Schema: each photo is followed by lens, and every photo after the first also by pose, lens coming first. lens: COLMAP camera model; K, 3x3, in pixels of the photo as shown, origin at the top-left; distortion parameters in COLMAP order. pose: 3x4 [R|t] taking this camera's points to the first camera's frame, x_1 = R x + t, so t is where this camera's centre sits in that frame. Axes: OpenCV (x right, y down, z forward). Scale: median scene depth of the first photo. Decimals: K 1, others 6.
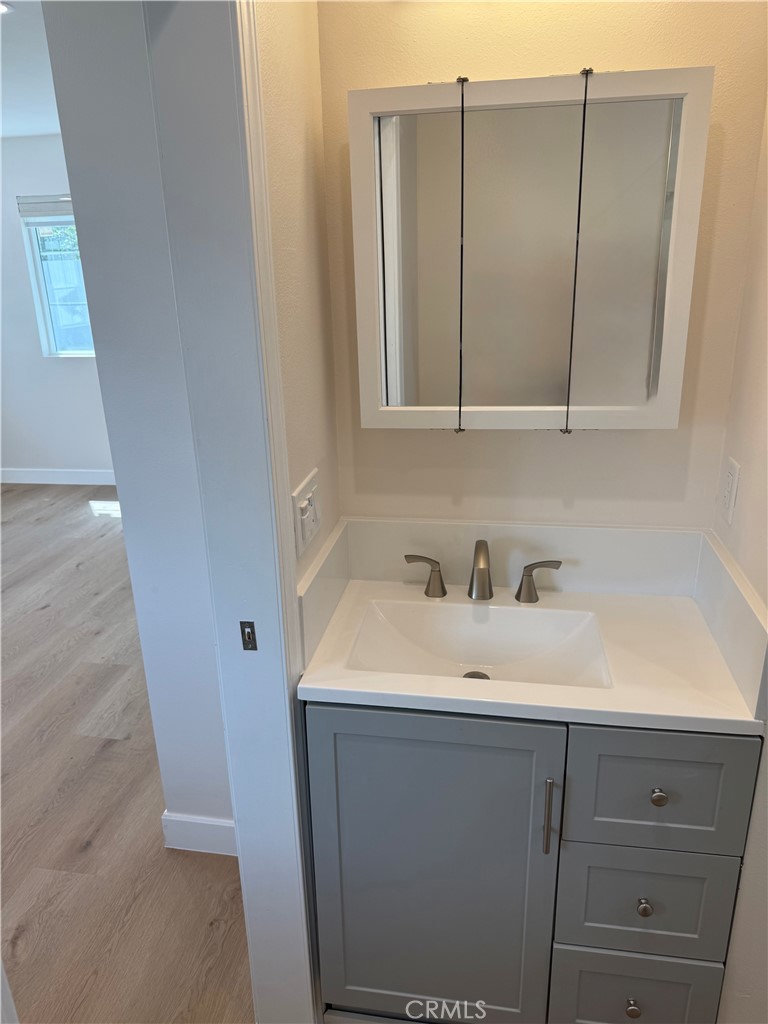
lens RADIAL K [[732.2, 0, 384.0], [0, 732.2, 512.0], [0, 0, 1]] dist [0.000983, 0.000608]
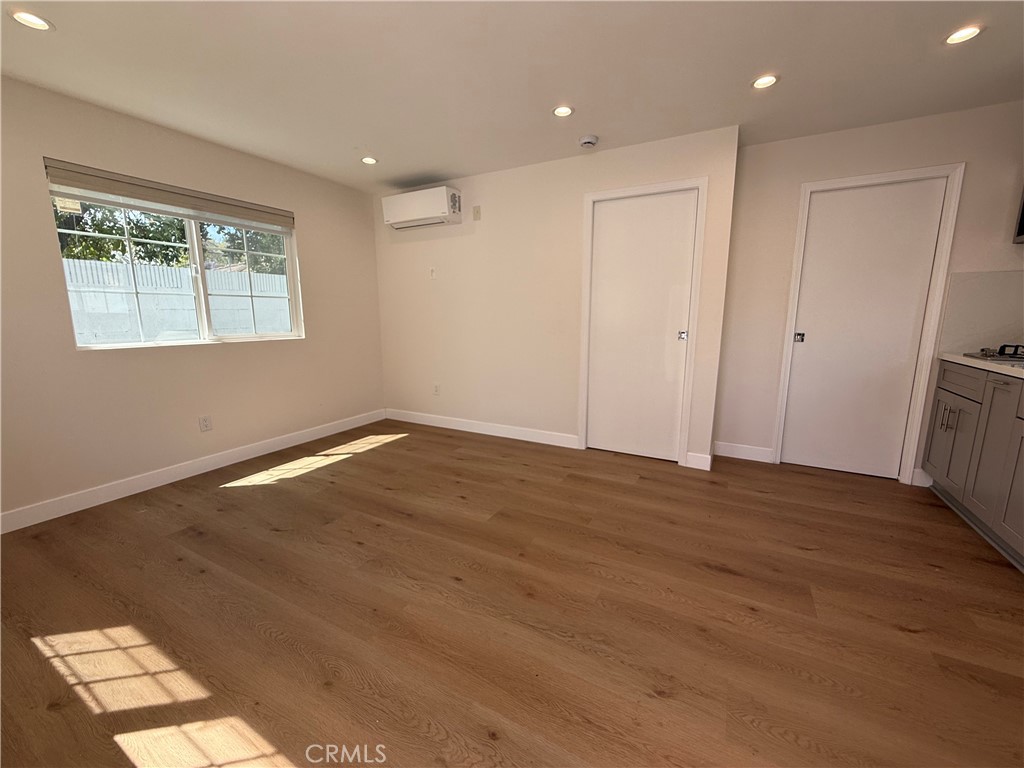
lens RADIAL K [[404.9, 0, 512.0], [0, 404.9, 384.0], [0, 0, 1]] dist [-0.001318, -0.000031]
pose [[0.324735, -0.134189, 0.936237, -0.925617], [0.311864, 0.949716, 0.027950, -0.045786], [-0.892910, 0.282902, 0.350255, 0.526387]]
